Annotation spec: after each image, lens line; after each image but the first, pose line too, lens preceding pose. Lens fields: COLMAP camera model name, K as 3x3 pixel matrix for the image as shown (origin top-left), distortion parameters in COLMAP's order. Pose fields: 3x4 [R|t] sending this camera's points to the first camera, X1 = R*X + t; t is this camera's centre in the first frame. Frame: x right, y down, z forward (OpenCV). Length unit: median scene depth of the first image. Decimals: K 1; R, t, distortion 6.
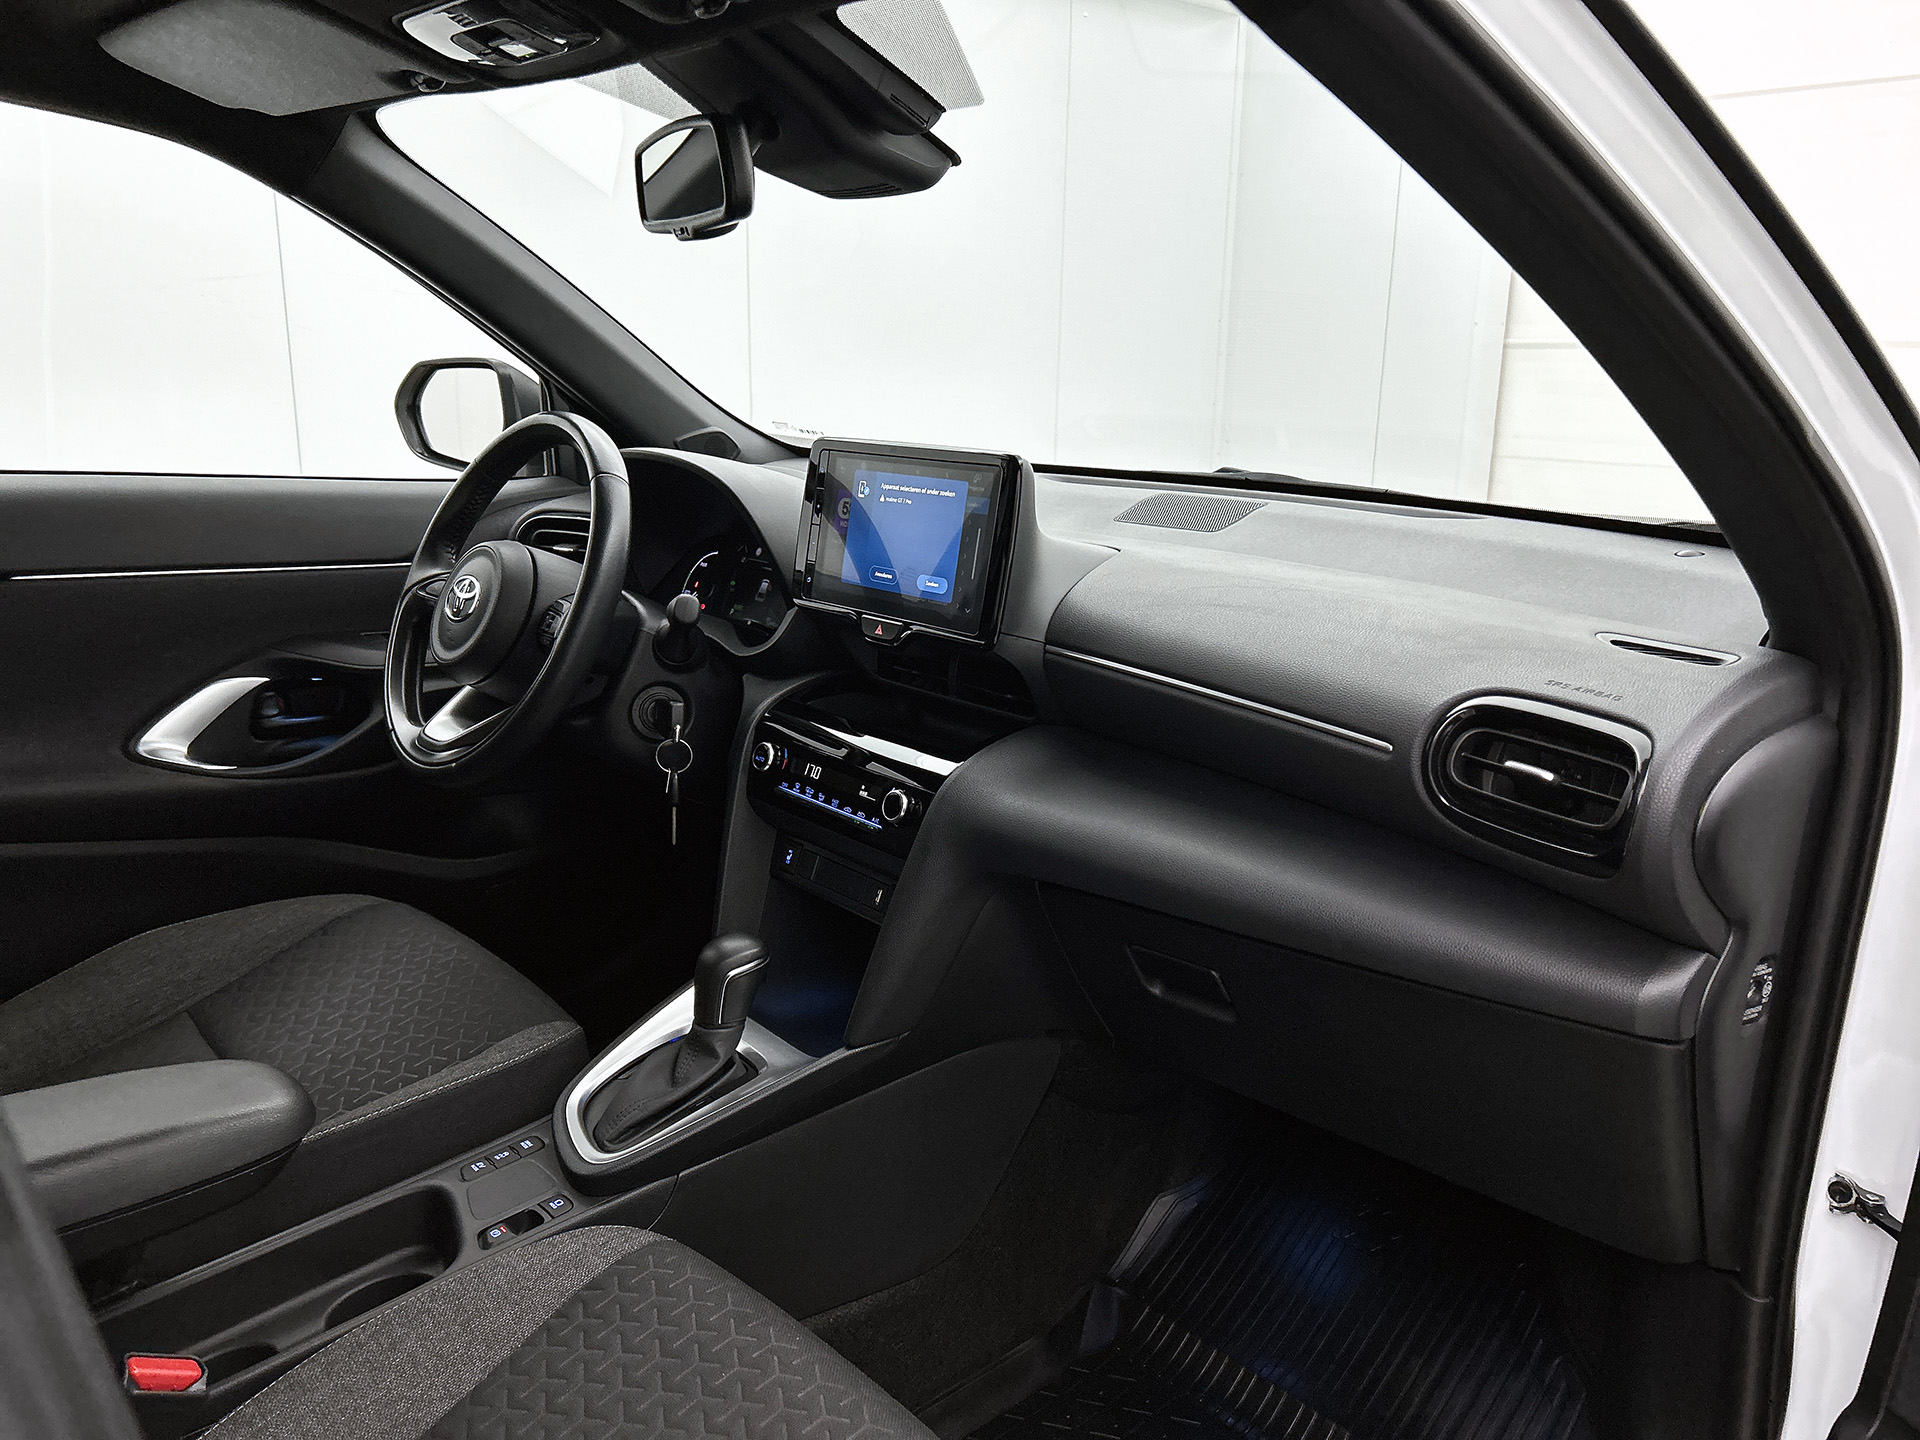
lens RADIAL K [[1431.1, 0, 960.0], [0, 1431.1, 720.0], [0, 0, 1]] dist [0.005654, -0.000034]
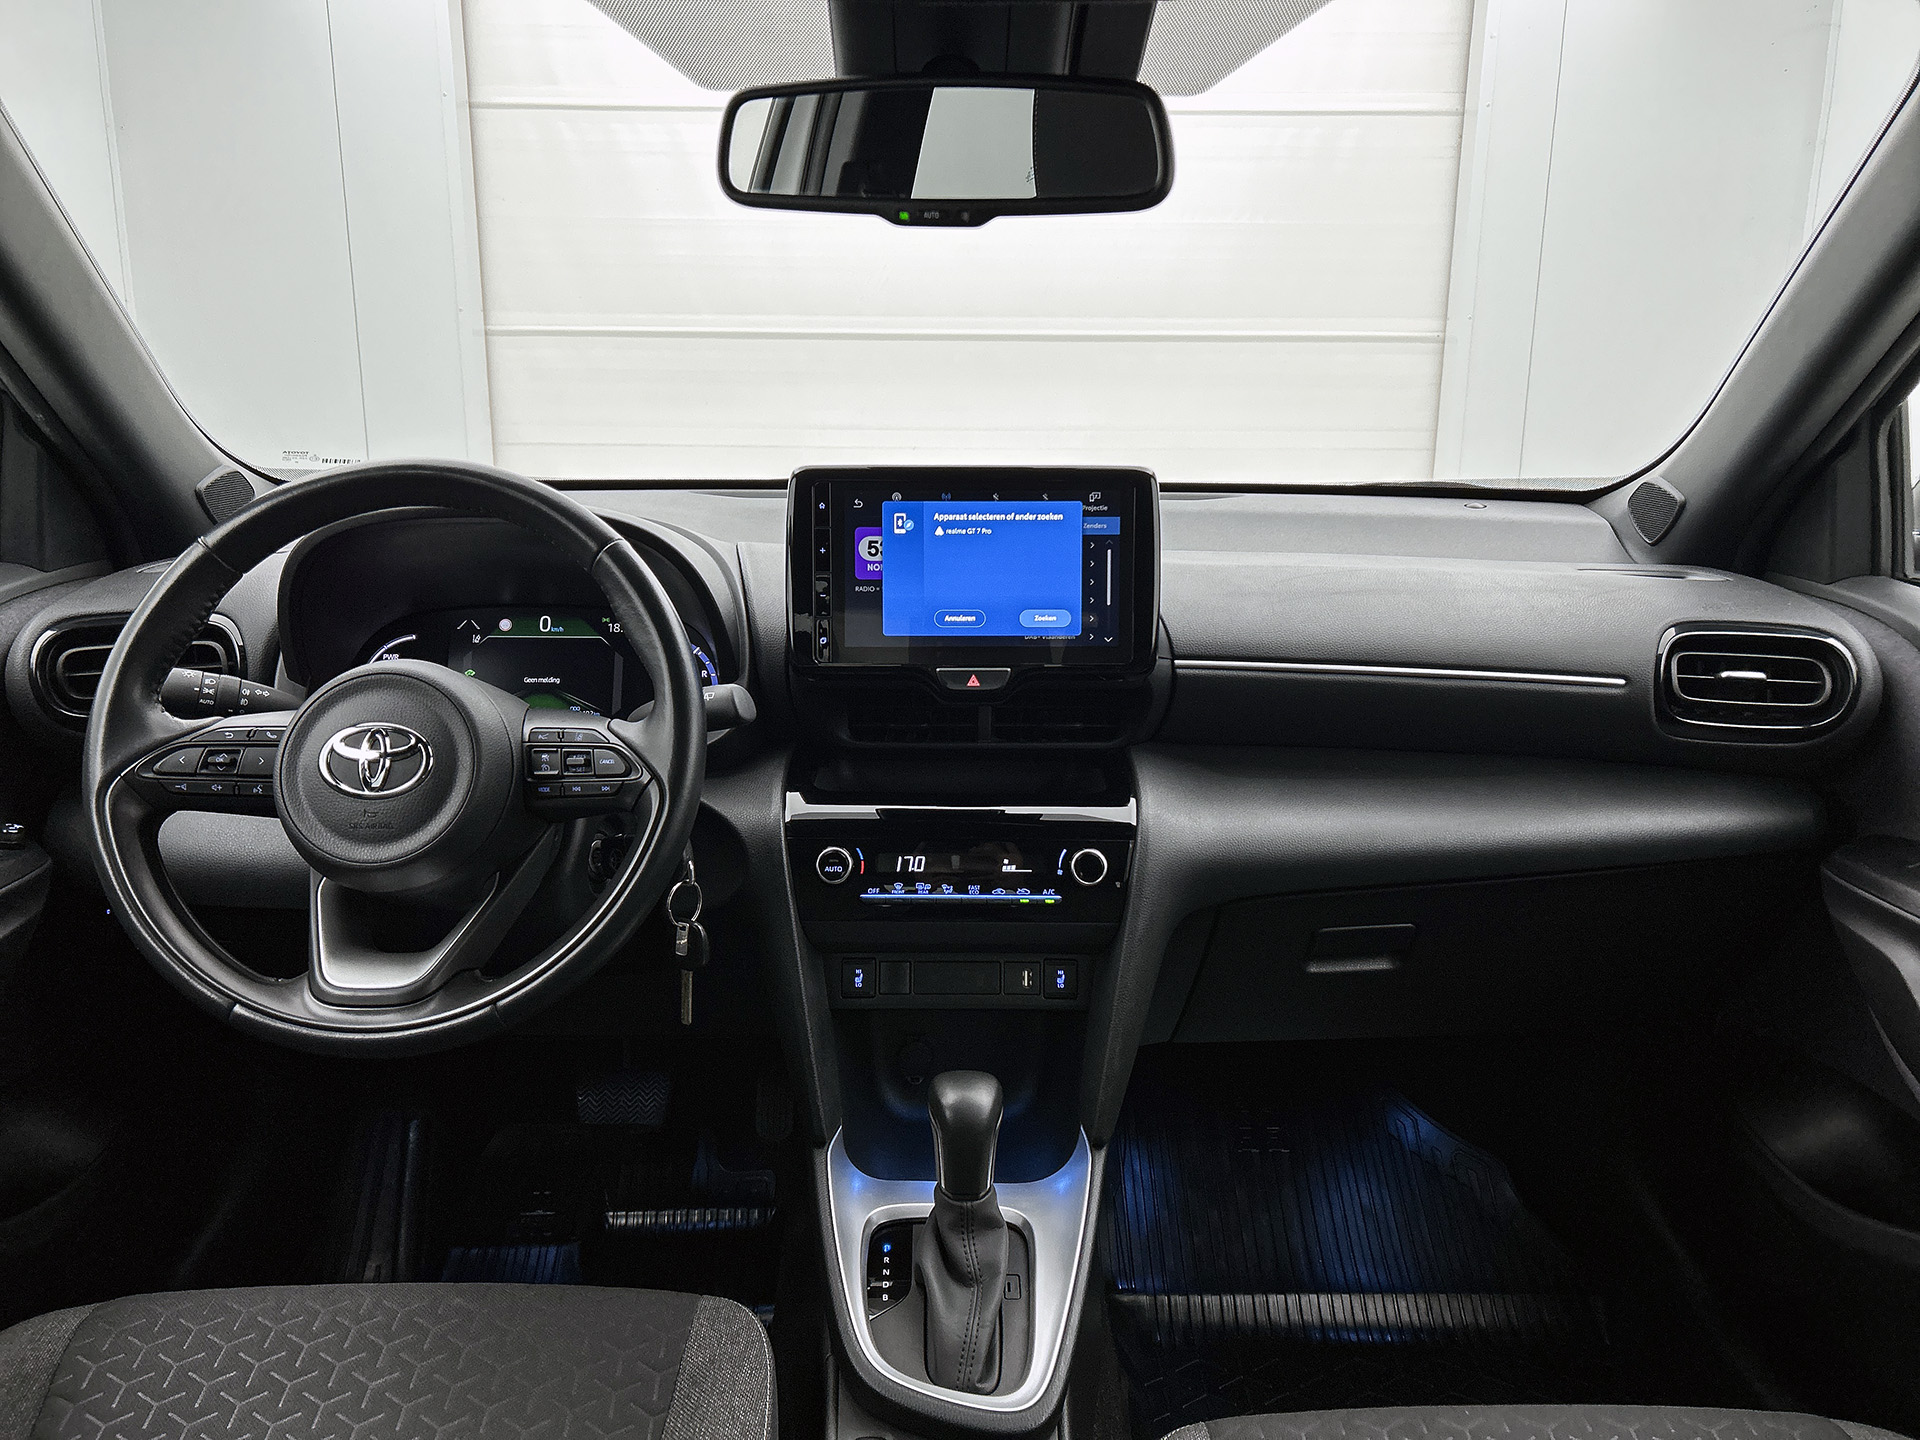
lens RADIAL K [[1445.2, 0, 959.2], [0, 1445.2, 696.4], [0, 0, 1]] dist [-0.004502, -0.001216]
pose [[0.676008, -0.186747, 0.712838, -0.701074], [0.190665, 0.978740, 0.075593, -0.124123], [-0.711800, 0.084812, 0.697243, 0.405409]]
